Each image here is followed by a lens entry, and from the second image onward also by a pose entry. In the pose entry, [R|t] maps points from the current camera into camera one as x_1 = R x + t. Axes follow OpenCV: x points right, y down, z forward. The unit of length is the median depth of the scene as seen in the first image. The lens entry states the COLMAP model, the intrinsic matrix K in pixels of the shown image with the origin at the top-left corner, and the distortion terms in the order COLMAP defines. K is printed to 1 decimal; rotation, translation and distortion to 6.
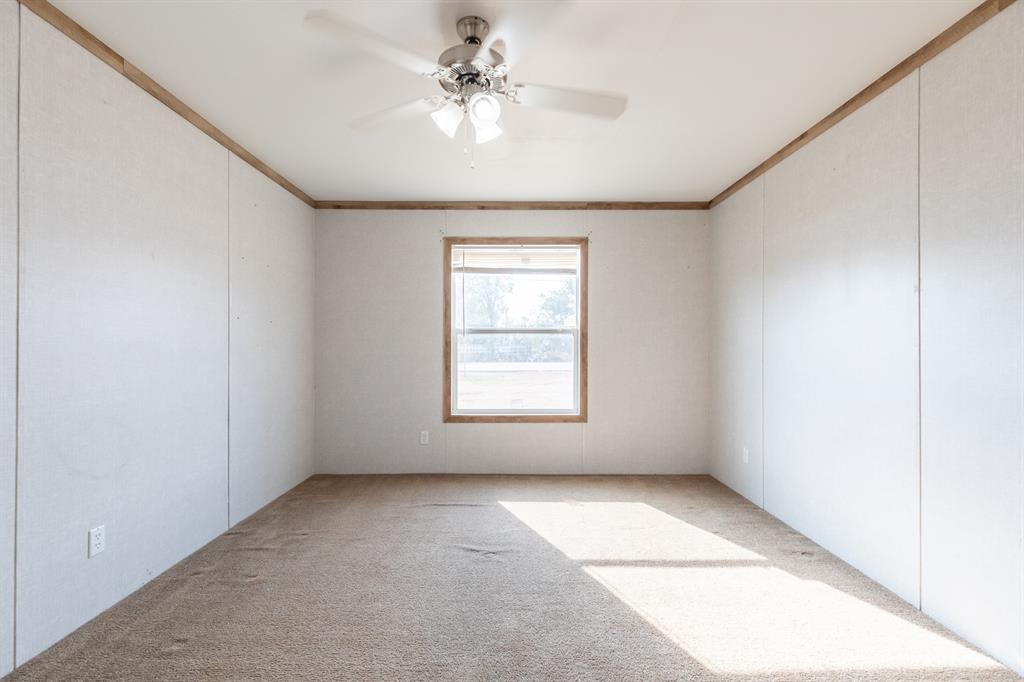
lens RADIAL K [[428.3, 0, 474.8], [0, 428.3, 338.0], [0, 0, 1]] dist [0.009568, -0.000561]
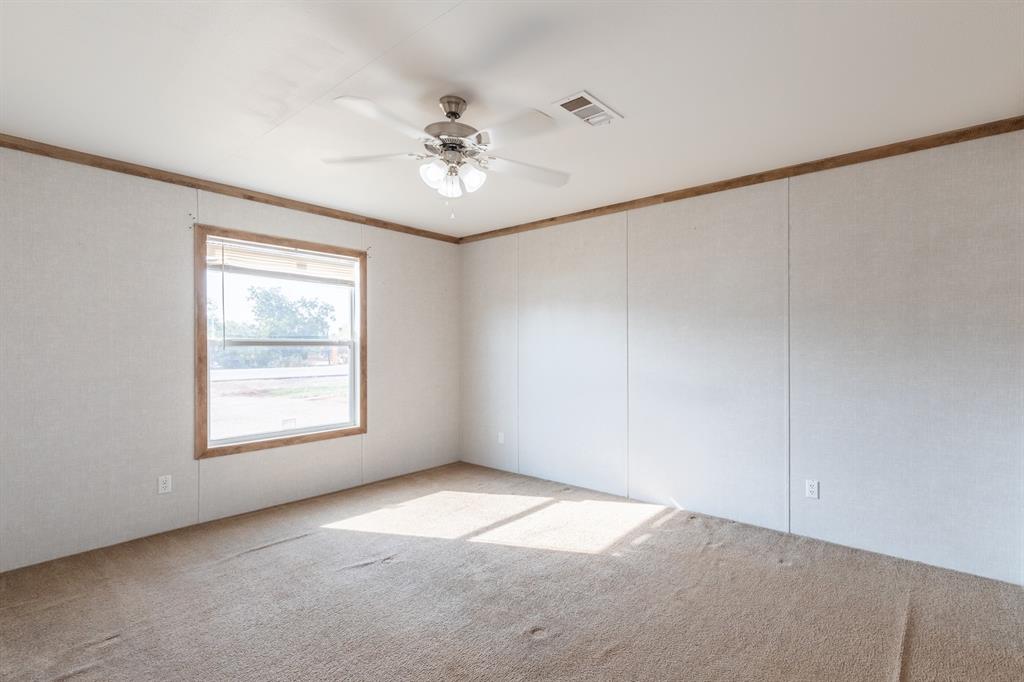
lens RADIAL K [[463.7, 0, 507.9], [0, 463.7, 342.3], [0, 0, 1]] dist [0.007752, -0.000092]
pose [[0.683065, 0.002296, 0.730354, -0.316816], [-0.001474, 0.999997, -0.001765, -0.017774], [-0.730356, 0.000129, 0.683067, -0.001424]]
